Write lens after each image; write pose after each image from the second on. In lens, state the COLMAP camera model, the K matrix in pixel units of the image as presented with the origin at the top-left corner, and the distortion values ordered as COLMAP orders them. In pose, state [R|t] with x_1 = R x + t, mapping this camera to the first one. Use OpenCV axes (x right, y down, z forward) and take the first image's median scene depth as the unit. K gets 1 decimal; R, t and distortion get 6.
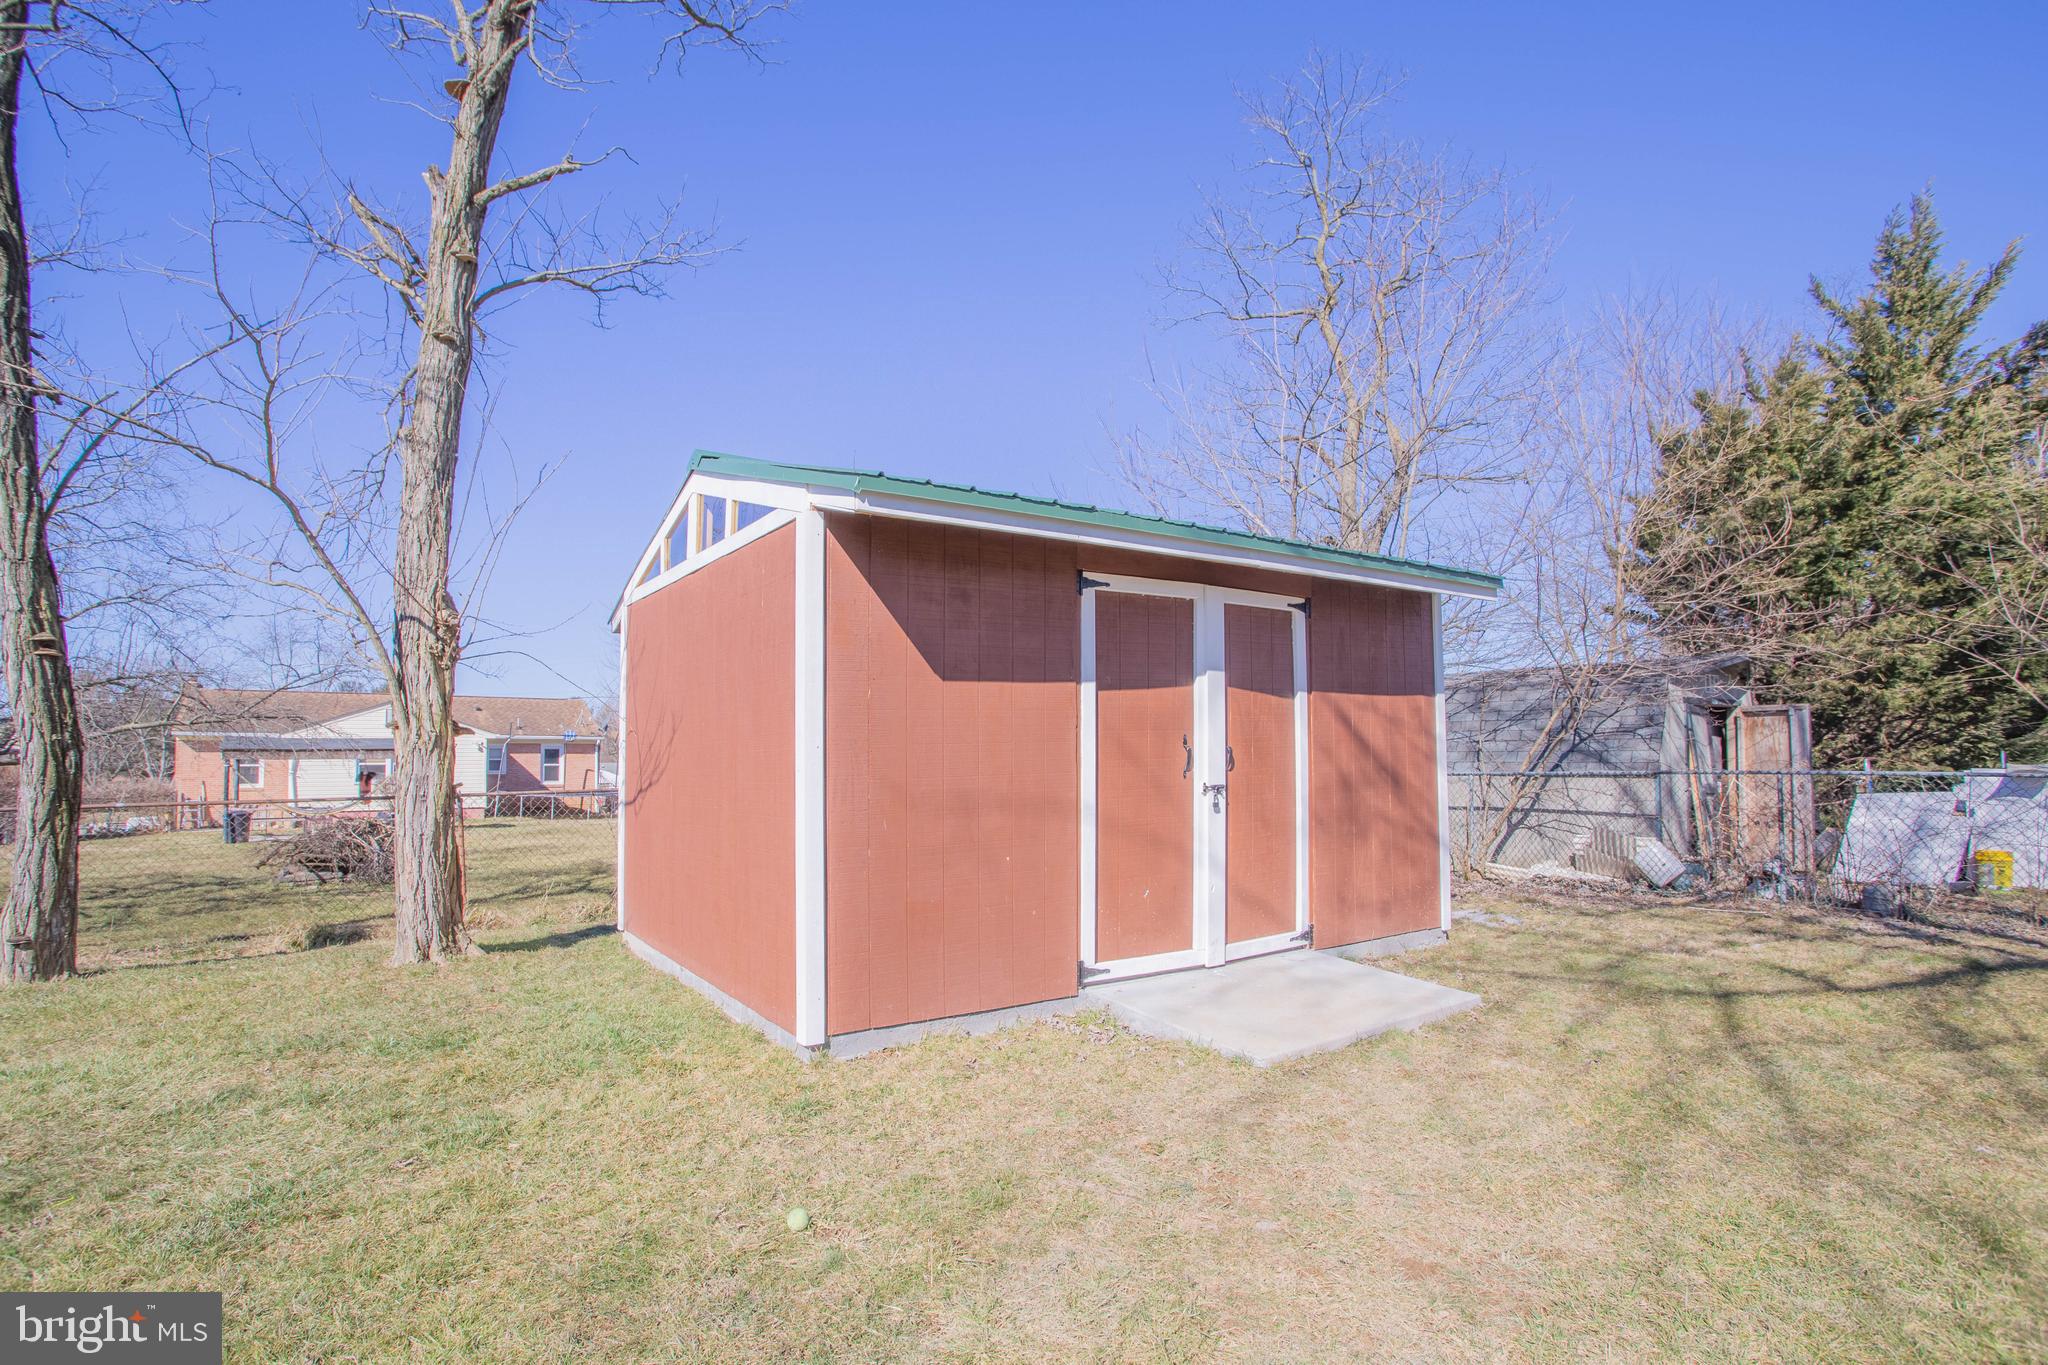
lens RADIAL K [[1035.0, 0, 1033.1], [0, 1035.0, 772.1], [0, 0, 1]] dist [-0.060269, 0.025340]
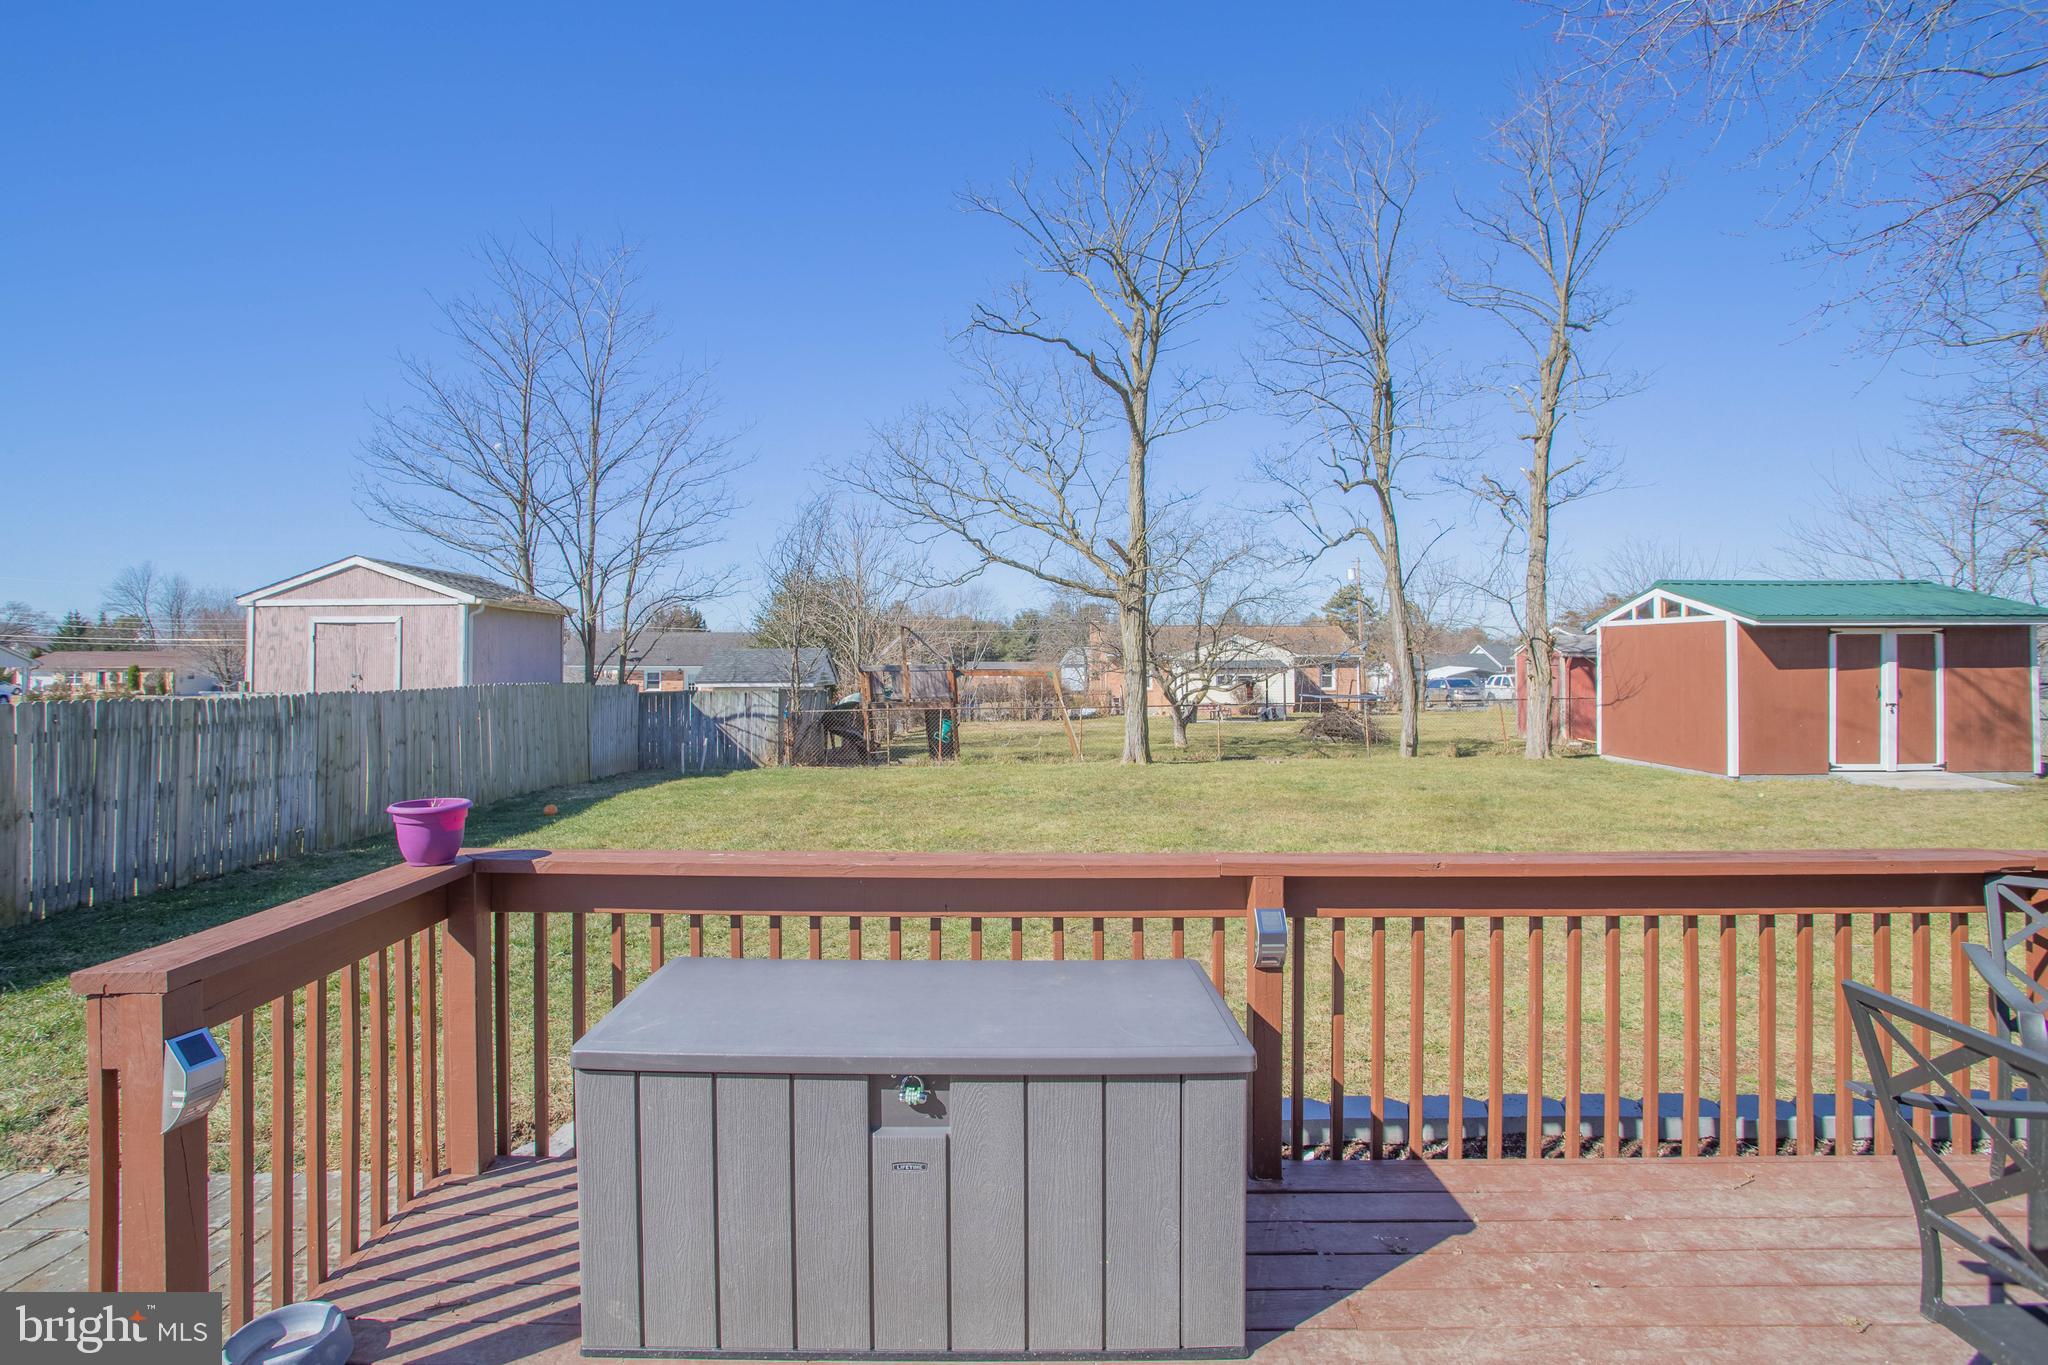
lens RADIAL K [[1035.0, 0, 993.2], [0, 1035.0, 660.1], [0, 0, 1]] dist [-0.060269, 0.025340]
pose [[0.821111, 0.002795, -0.570761, -0.247768], [-0.010958, 0.999881, -0.010867, -0.047310], [0.570663, 0.015178, 0.821044, -2.402591]]
